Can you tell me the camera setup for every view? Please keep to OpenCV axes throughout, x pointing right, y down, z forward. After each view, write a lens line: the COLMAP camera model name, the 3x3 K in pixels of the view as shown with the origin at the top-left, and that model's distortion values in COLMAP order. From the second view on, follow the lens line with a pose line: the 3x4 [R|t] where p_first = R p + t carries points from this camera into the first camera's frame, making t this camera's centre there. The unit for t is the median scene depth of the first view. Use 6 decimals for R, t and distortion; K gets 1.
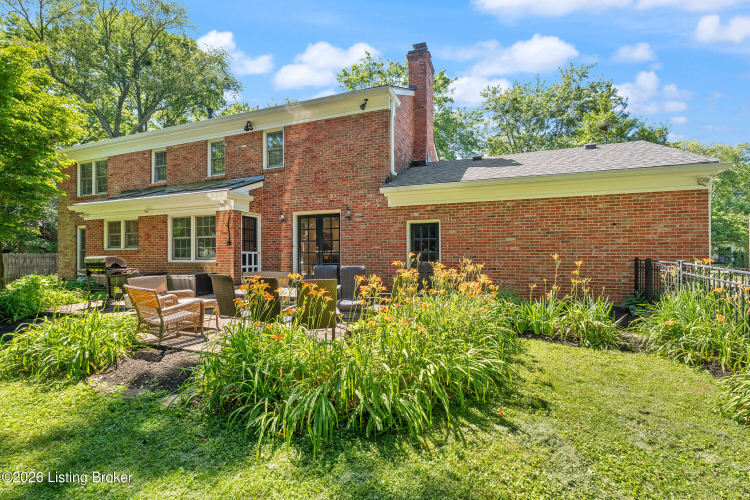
lens RADIAL K [[337.5, 0, 374.8], [0, 337.5, 250.1], [0, 0, 1]] dist [-0.002026, -0.000341]
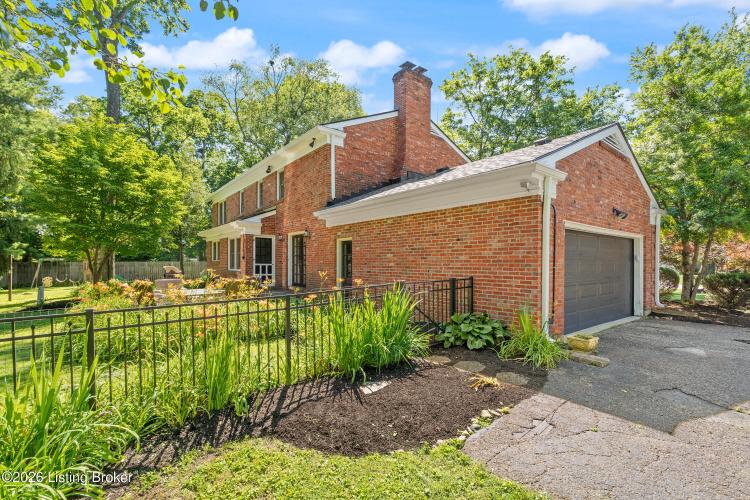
lens RADIAL K [[337.5, 0, 373.0], [0, 337.5, 263.7], [0, 0, 1]] dist [-0.002026, -0.000341]
pose [[0.857732, 0.009281, -0.514013, 0.771616], [-0.000467, 0.999851, 0.017274, -0.021178], [0.514097, -0.014577, 0.857608, 0.071815]]
